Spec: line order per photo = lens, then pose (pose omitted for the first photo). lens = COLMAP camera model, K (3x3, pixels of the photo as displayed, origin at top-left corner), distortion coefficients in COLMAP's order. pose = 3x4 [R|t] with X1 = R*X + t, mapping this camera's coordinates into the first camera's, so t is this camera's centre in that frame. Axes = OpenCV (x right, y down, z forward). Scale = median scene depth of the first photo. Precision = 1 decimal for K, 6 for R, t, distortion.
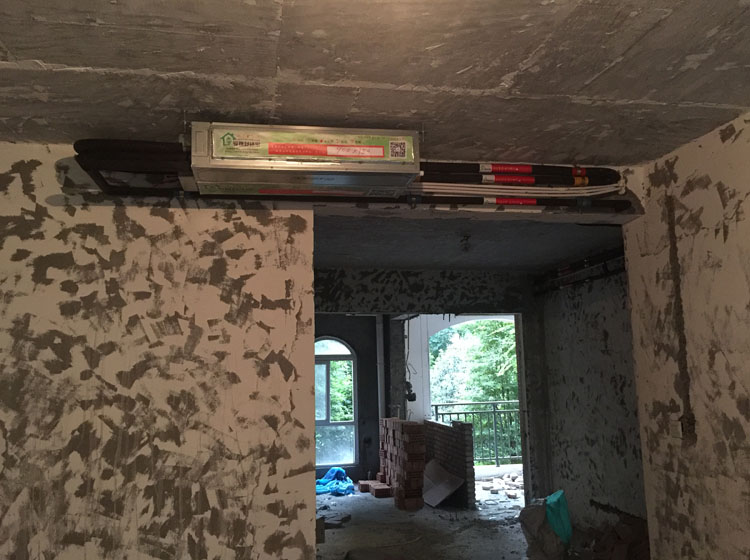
lens RADIAL K [[684.7, 0, 375.3], [0, 684.7, 270.7], [0, 0, 1]] dist [0.088472, -0.140243]
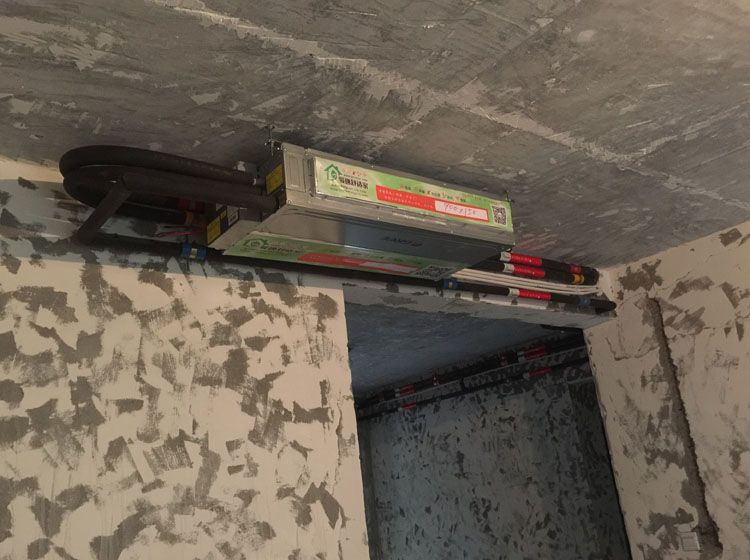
lens RADIAL K [[684.7, 0, 375.3], [0, 684.7, 270.7], [0, 0, 1]] dist [0.088472, -0.140243]
pose [[0.884750, 0.070455, 0.460710, -0.427215], [0.023434, 0.980533, -0.194953, 0.042709], [-0.465477, 0.183281, 0.865875, 0.326002]]
